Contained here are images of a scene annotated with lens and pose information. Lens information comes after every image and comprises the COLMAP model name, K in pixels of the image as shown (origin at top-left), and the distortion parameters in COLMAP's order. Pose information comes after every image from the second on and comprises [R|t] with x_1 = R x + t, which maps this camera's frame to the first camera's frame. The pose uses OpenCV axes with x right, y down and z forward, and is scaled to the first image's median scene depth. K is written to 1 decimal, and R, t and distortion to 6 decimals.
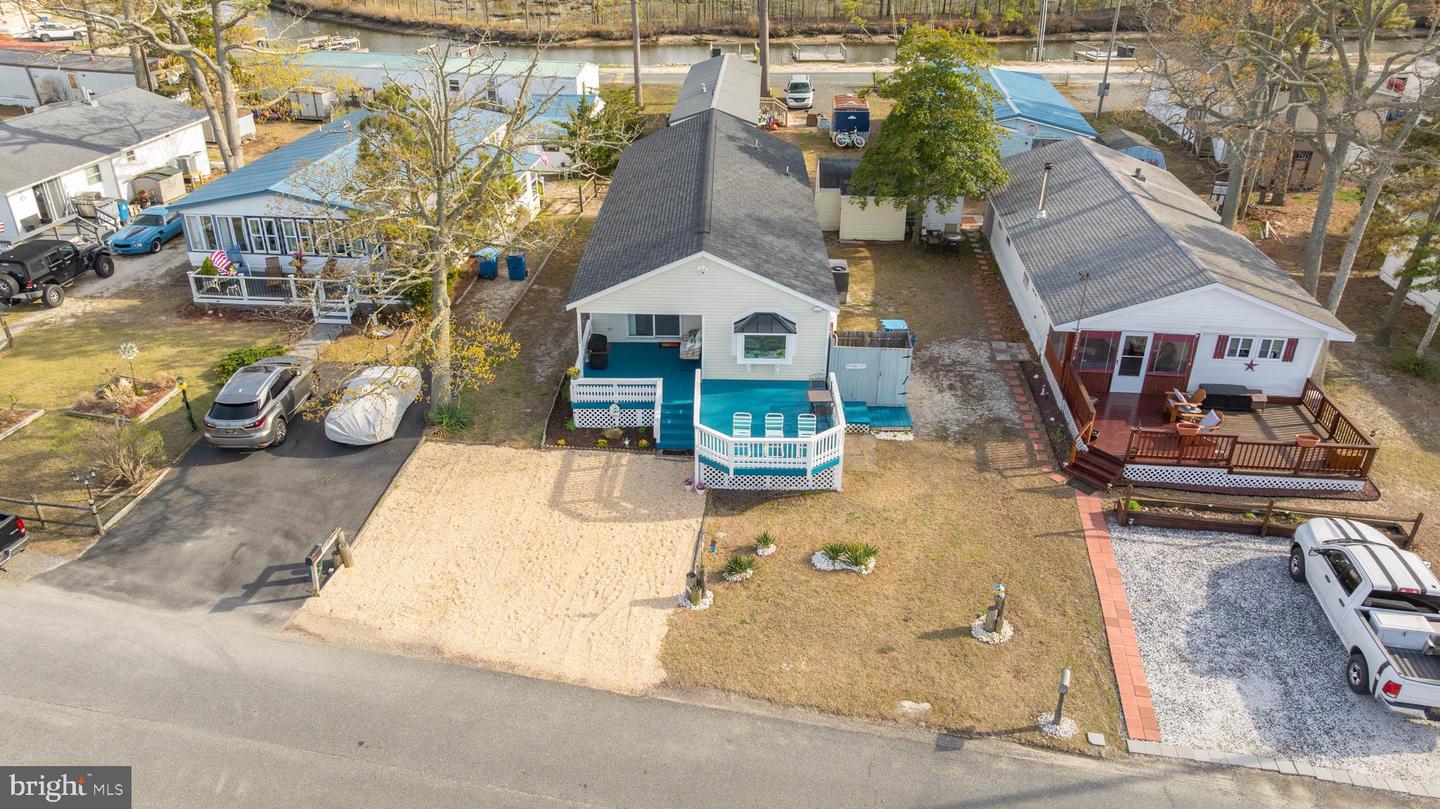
lens RADIAL K [[1061.9, 0, 718.5], [0, 1061.9, 402.5], [0, 0, 1]] dist [-0.009288, -0.001766]
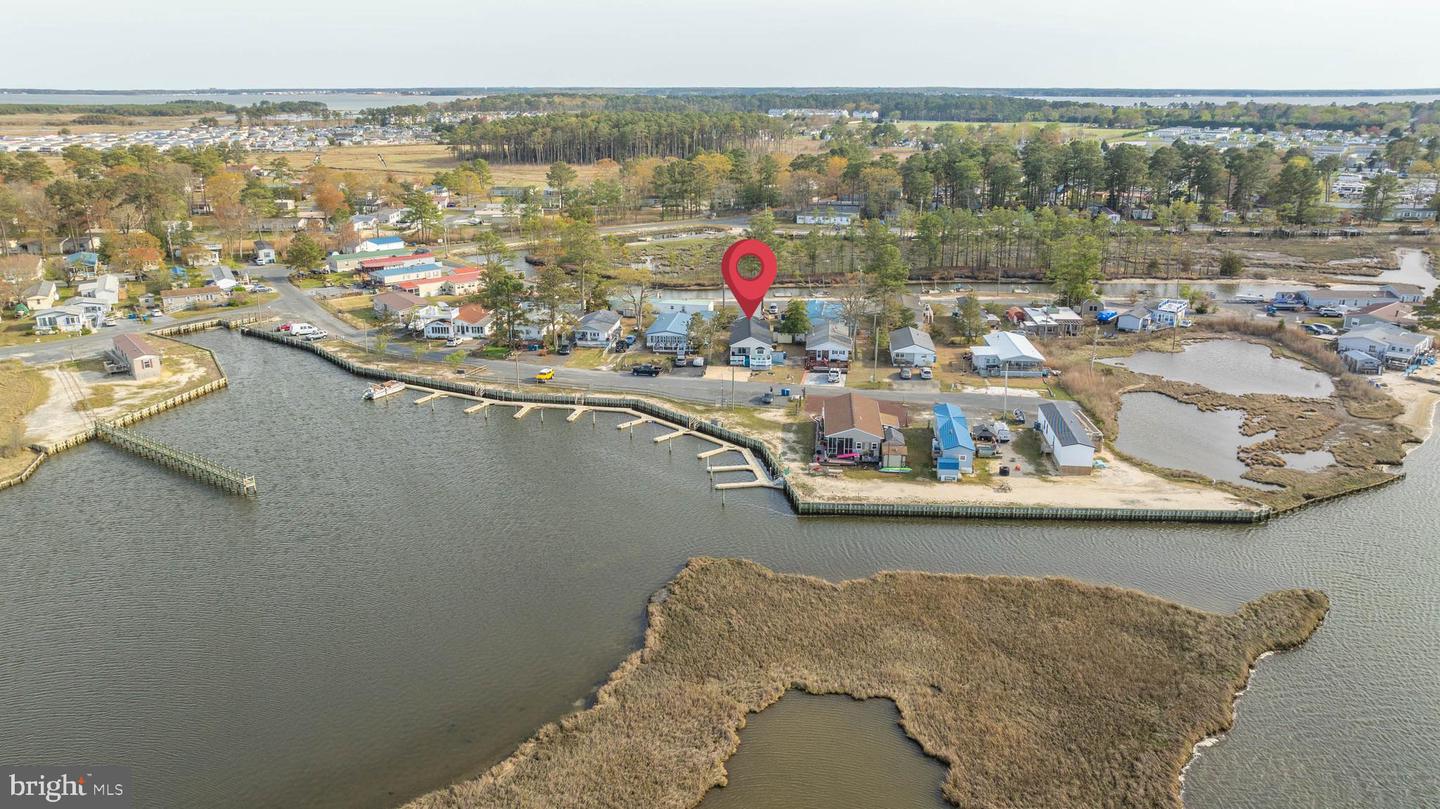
lens RADIAL K [[1061.9, 0, 719.5], [0, 1061.9, 405.2], [0, 0, 1]] dist [-0.009288, -0.001766]
pose [[0.999968, 0.004662, -0.006433, -0.149416], [-0.005716, 0.984545, -0.175040, 1.305492], [0.005518, 0.175071, 0.984540, -4.936522]]
